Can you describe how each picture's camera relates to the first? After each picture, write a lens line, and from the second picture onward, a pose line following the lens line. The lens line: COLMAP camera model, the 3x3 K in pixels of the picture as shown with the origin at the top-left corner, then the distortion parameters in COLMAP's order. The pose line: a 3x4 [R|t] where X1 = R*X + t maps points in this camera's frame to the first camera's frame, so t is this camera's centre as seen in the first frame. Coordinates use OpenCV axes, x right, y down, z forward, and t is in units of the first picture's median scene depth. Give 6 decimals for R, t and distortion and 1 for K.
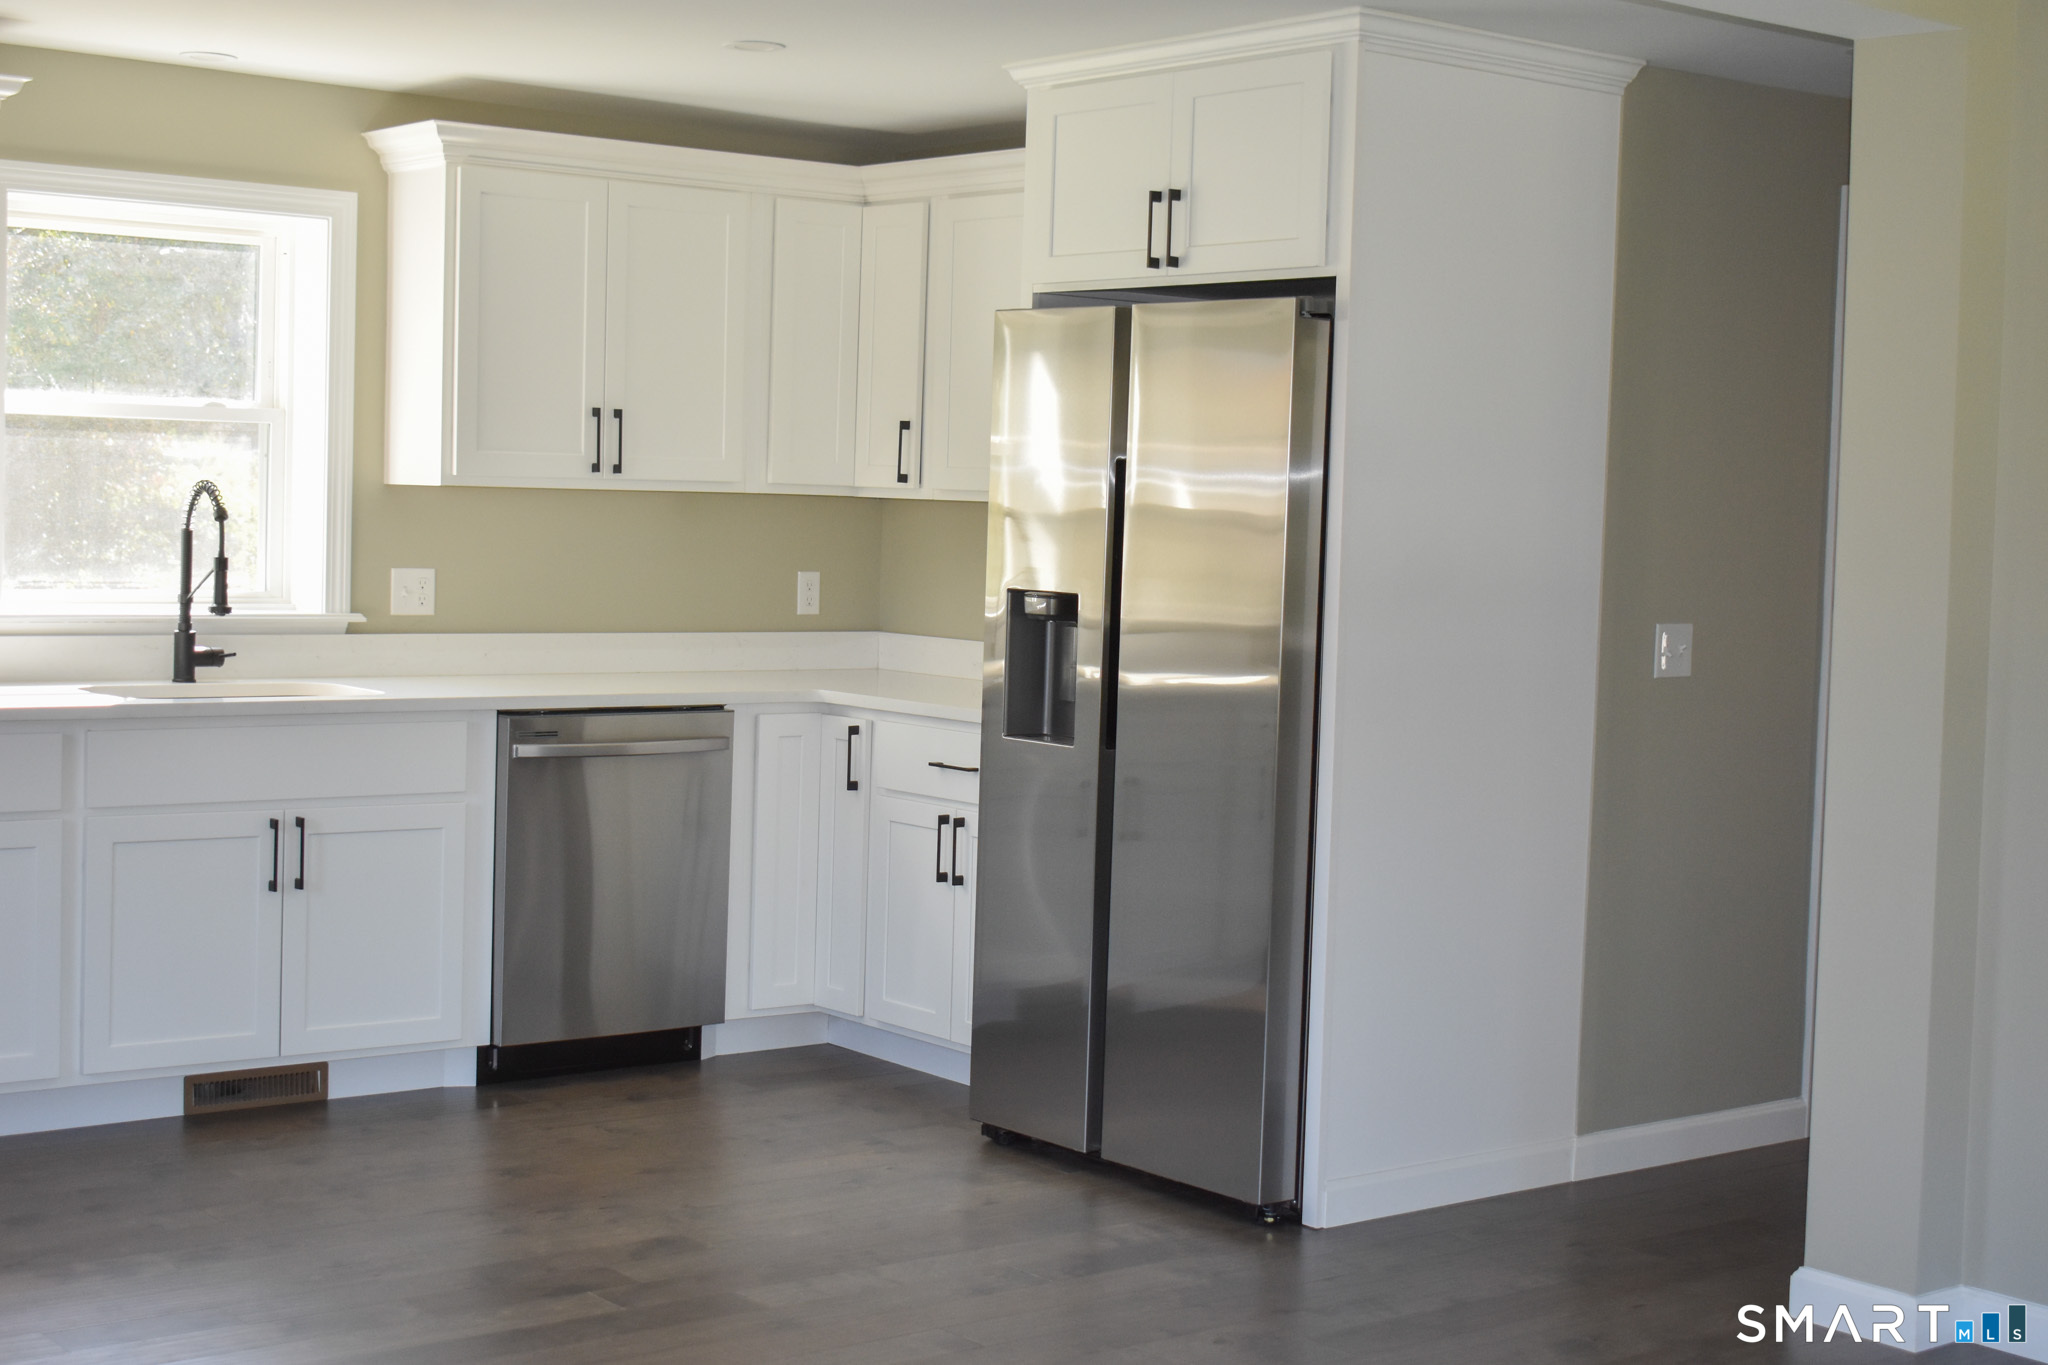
lens RADIAL K [[2946.7, 0, 1024.0], [0, 2946.7, 682.5], [0, 0, 1]] dist [-0.033493, 0.015650]
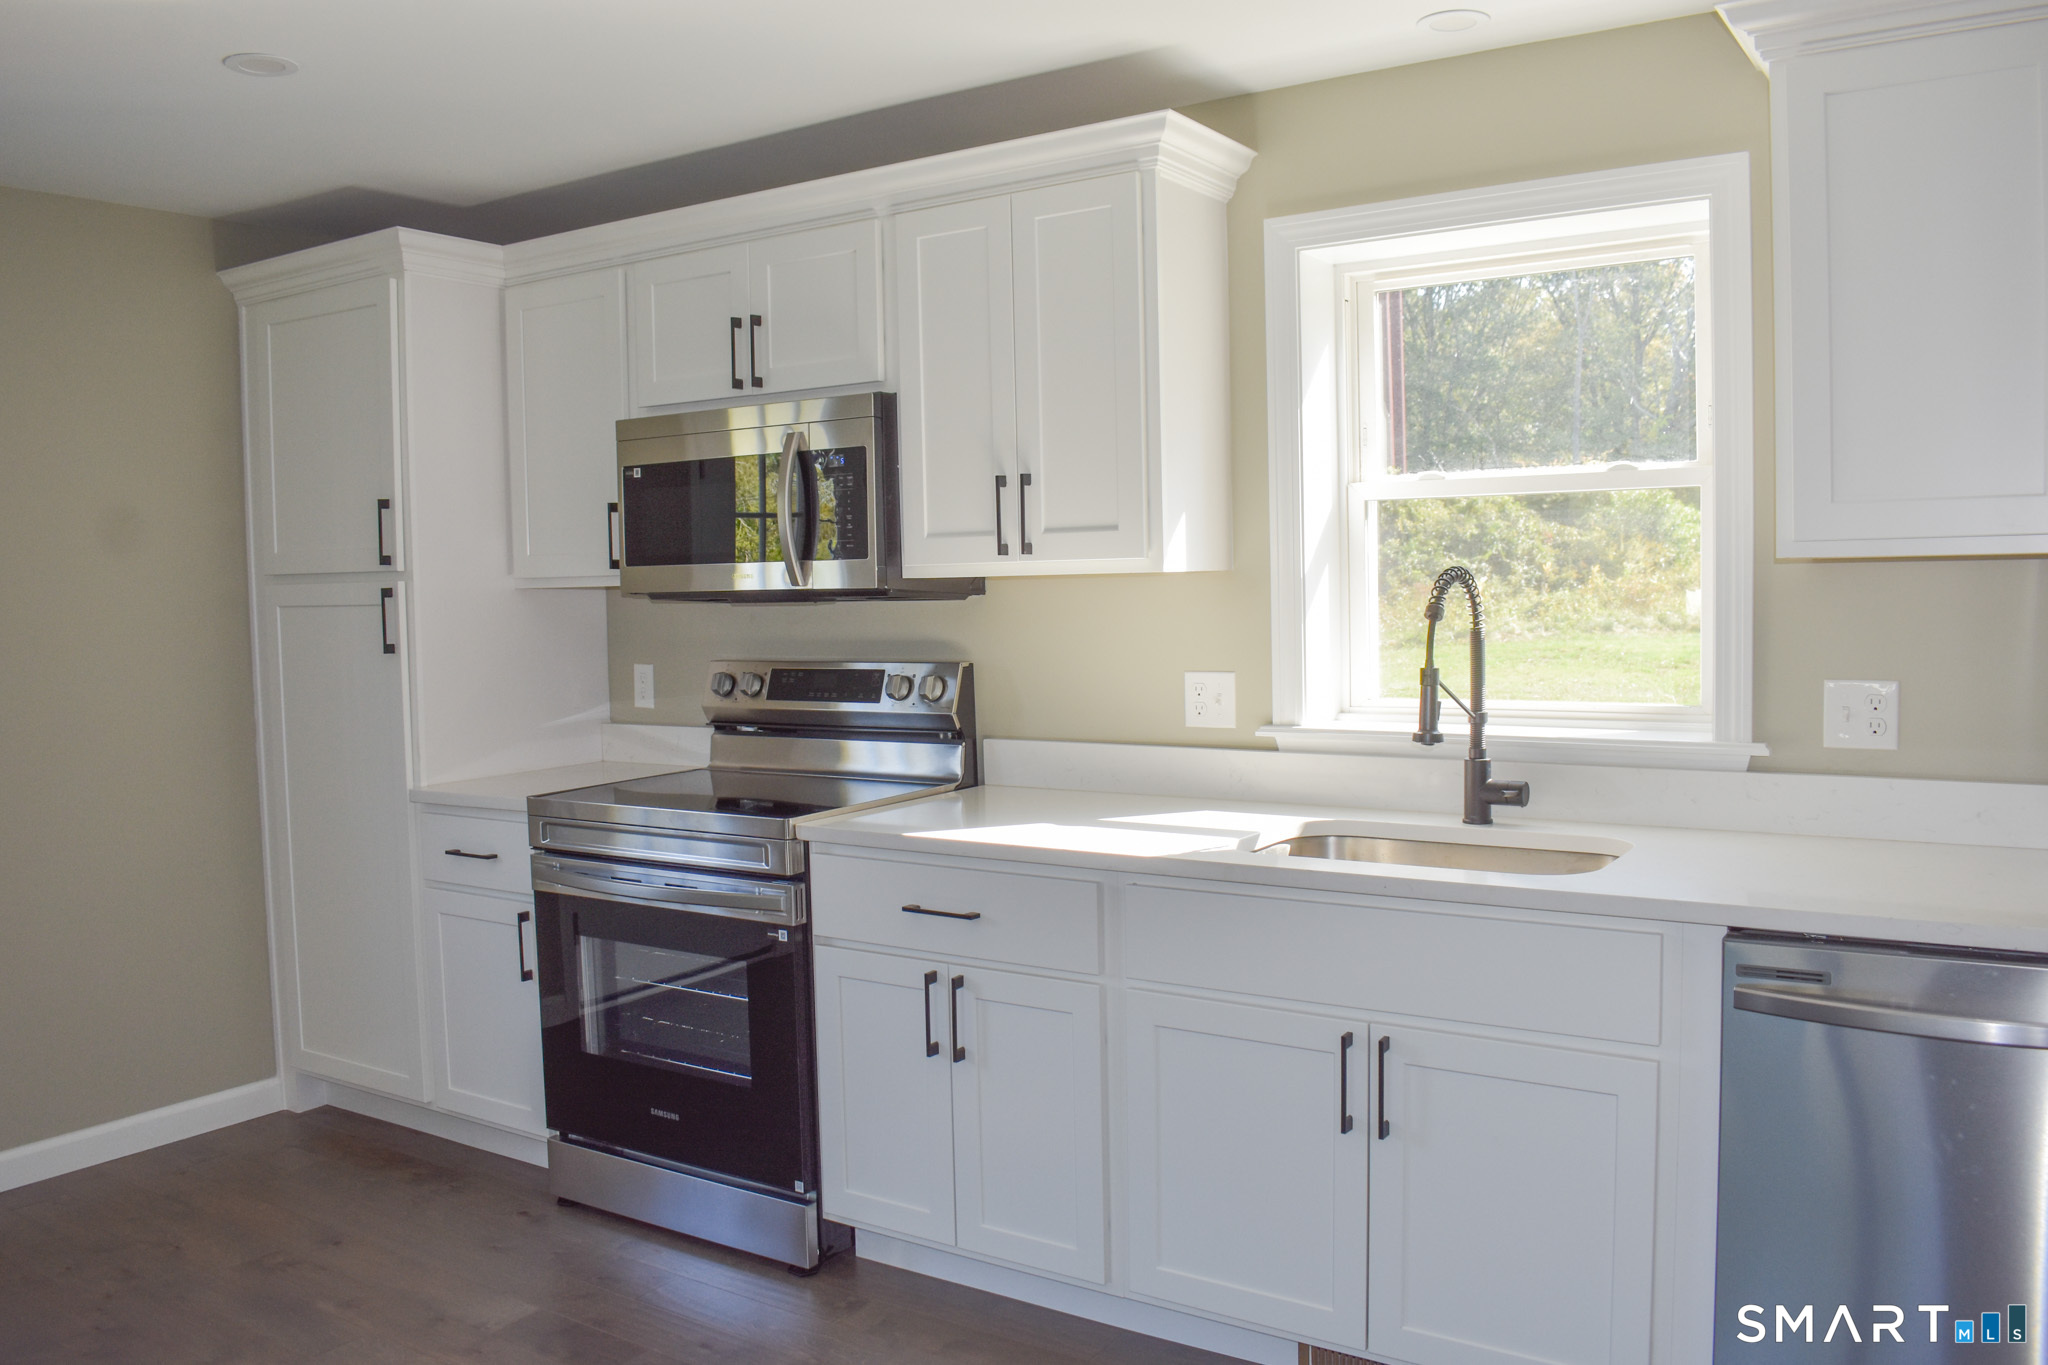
lens RADIAL K [[1620.5, 0, 1024.0], [0, 1620.5, 682.5], [0, 0, 1]] dist [-0.077701, 0.001270]
pose [[0.295303, 0.021508, -0.955162, 0.093111], [-0.028680, 0.999496, 0.013639, -0.041212], [0.954973, 0.023366, 0.295771, 0.771133]]
